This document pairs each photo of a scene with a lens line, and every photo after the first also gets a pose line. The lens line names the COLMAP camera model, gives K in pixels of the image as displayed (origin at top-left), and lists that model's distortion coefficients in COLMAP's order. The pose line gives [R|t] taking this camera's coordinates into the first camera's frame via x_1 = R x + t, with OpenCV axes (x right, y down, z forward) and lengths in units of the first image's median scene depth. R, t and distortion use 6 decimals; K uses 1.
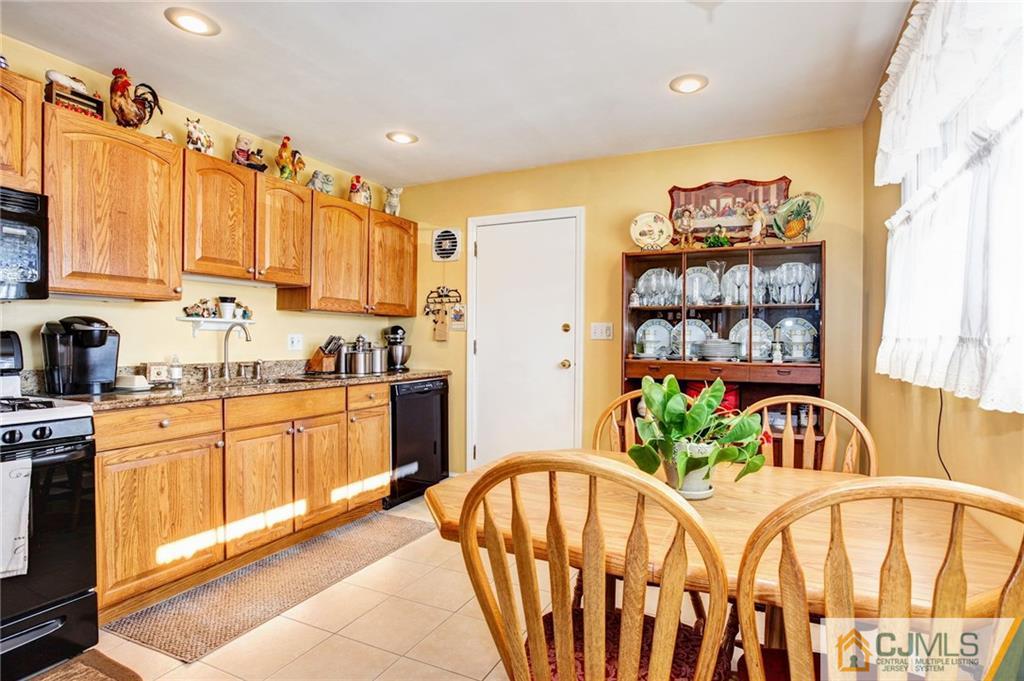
lens RADIAL K [[500.4, 0, 531.4], [0, 500.4, 349.9], [0, 0, 1]] dist [-0.027661, 0.008033]
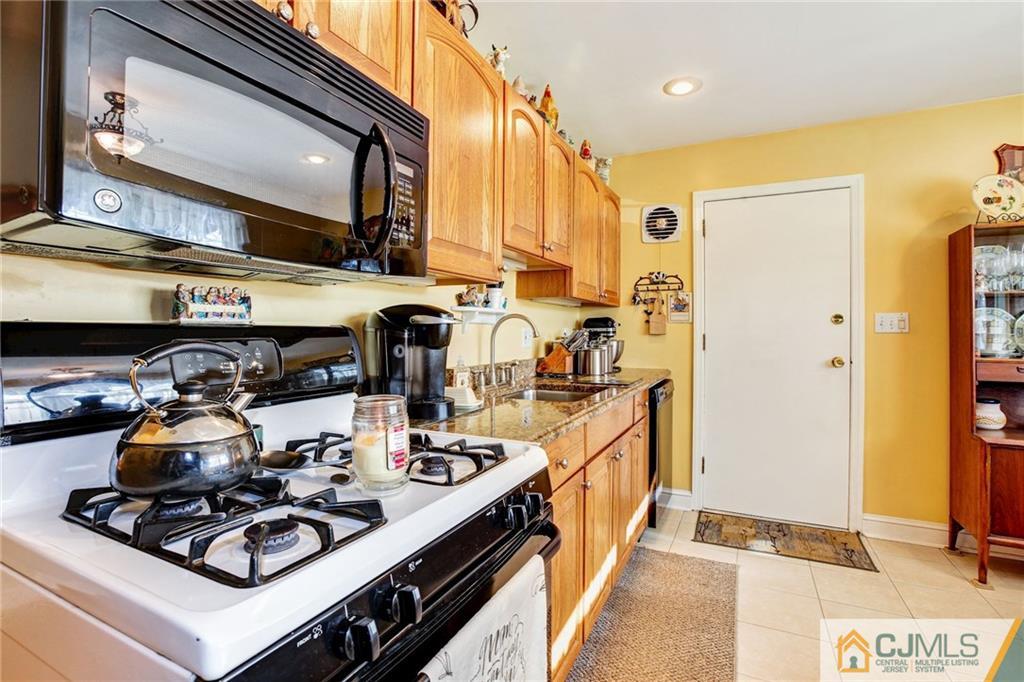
lens RADIAL K [[474.4, 0, 509.8], [0, 474.4, 333.8], [0, 0, 1]] dist [-0.033910, 0.010746]
pose [[0.999662, -0.005787, -0.025357, -0.516604], [0.005363, 0.999845, -0.016767, -0.009607], [0.025450, 0.016626, 0.999538, 0.226010]]
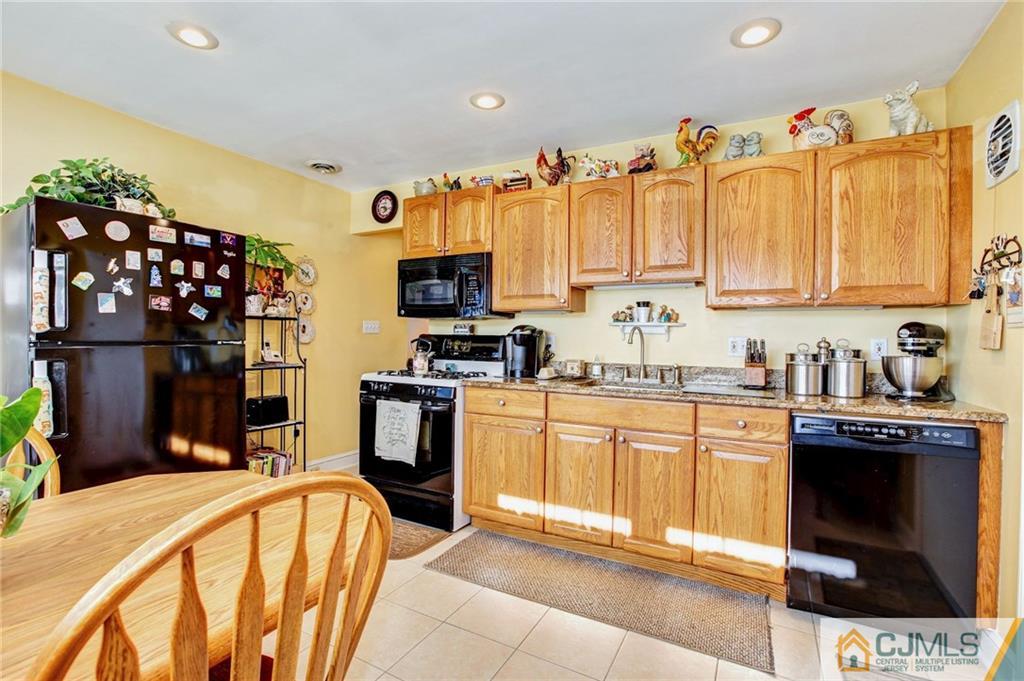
lens RADIAL K [[474.4, 0, 520.2], [0, 474.4, 339.6], [0, 0, 1]] dist [-0.033910, 0.010746]
pose [[-0.039162, -0.005010, -0.999220, 0.352456], [-0.036921, 0.999312, -0.003563, -0.012537], [0.998551, 0.036753, -0.039320, 0.710624]]
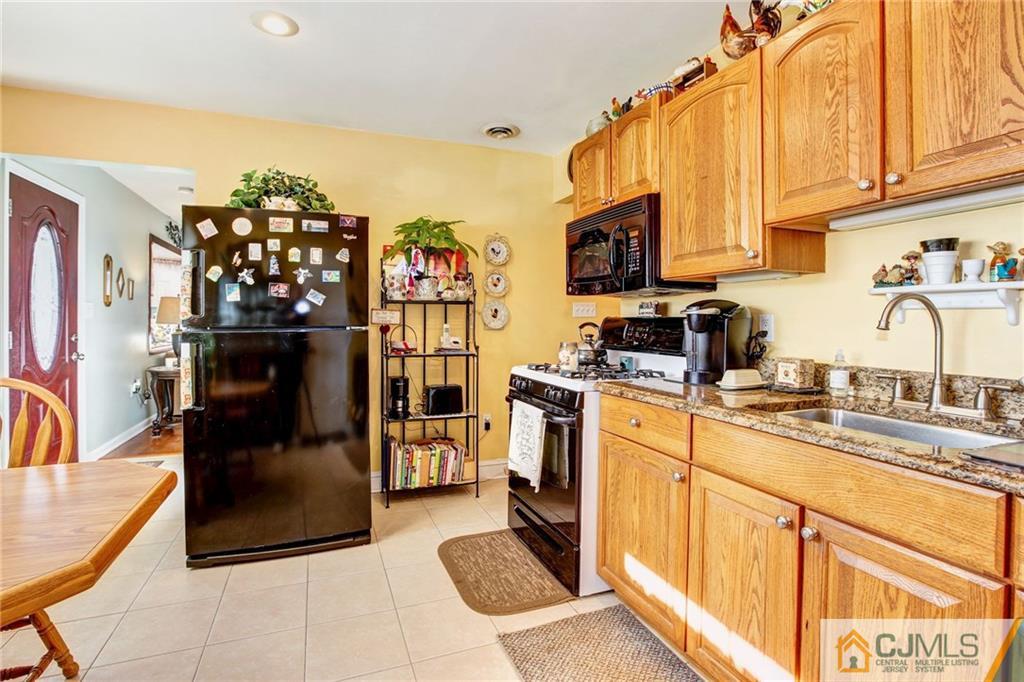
lens RADIAL K [[500.4, 0, 513.8], [0, 500.4, 323.4], [0, 0, 1]] dist [-0.027661, 0.008033]
pose [[-0.678873, -0.004958, -0.734239, 0.023248], [-0.025574, 0.999530, 0.016897, -0.020224], [0.733810, 0.030248, -0.678681, 0.927807]]
